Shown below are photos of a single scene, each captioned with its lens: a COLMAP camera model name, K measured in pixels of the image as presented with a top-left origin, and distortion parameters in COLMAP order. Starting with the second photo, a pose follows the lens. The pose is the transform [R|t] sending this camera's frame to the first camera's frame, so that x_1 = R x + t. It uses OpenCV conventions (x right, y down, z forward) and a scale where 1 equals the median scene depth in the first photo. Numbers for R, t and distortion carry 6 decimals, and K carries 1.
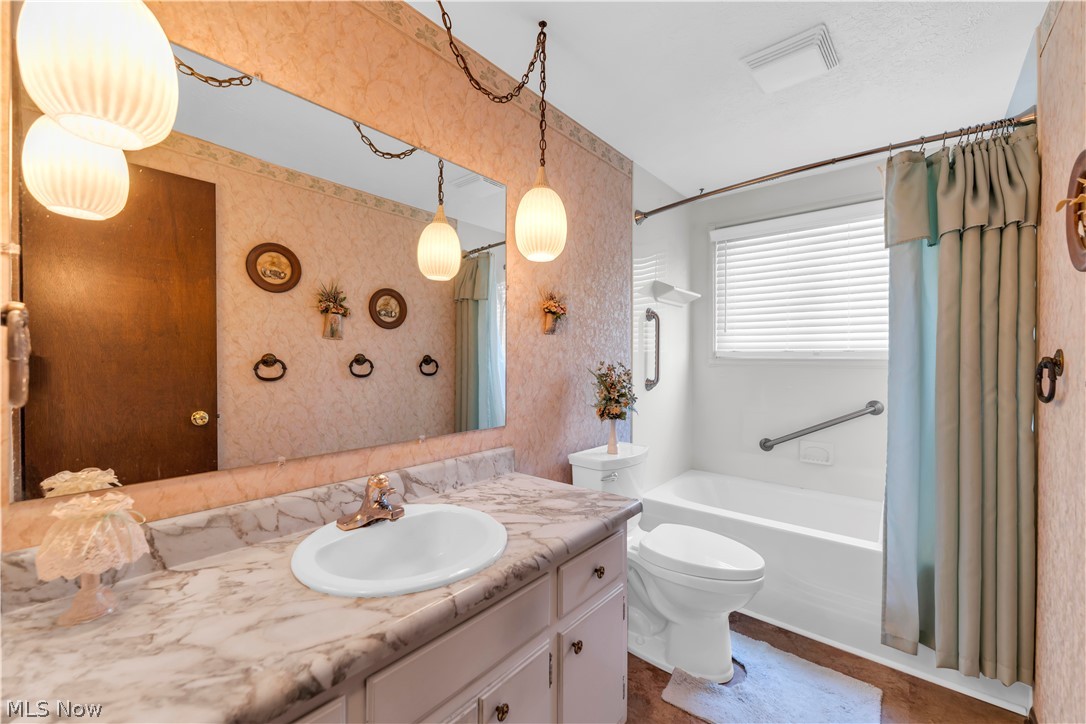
lens RADIAL K [[428.3, 0, 546.7], [0, 428.3, 361.3], [0, 0, 1]] dist [0.000764, -0.000119]
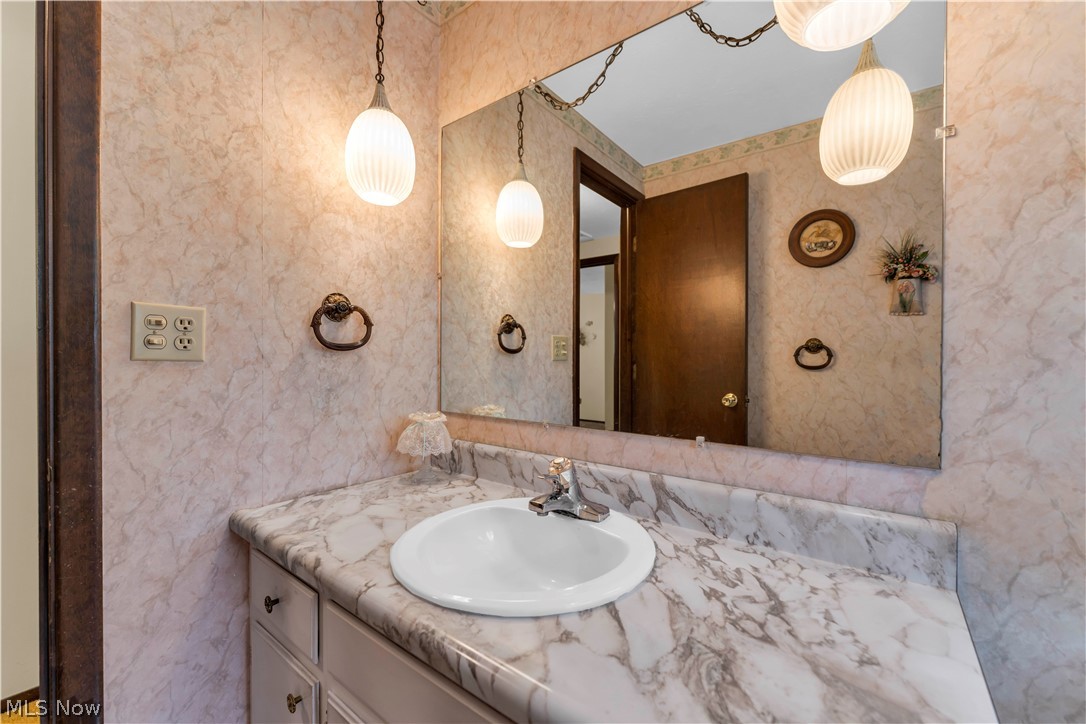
lens RADIAL K [[428.3, 0, 546.7], [0, 428.3, 361.3], [0, 0, 1]] dist [0.000764, -0.000119]
pose [[0.065257, 0.001808, -0.997867, 0.350218], [-0.008306, 0.999965, 0.001268, 0.059444], [0.997834, 0.008205, 0.065270, 0.725223]]
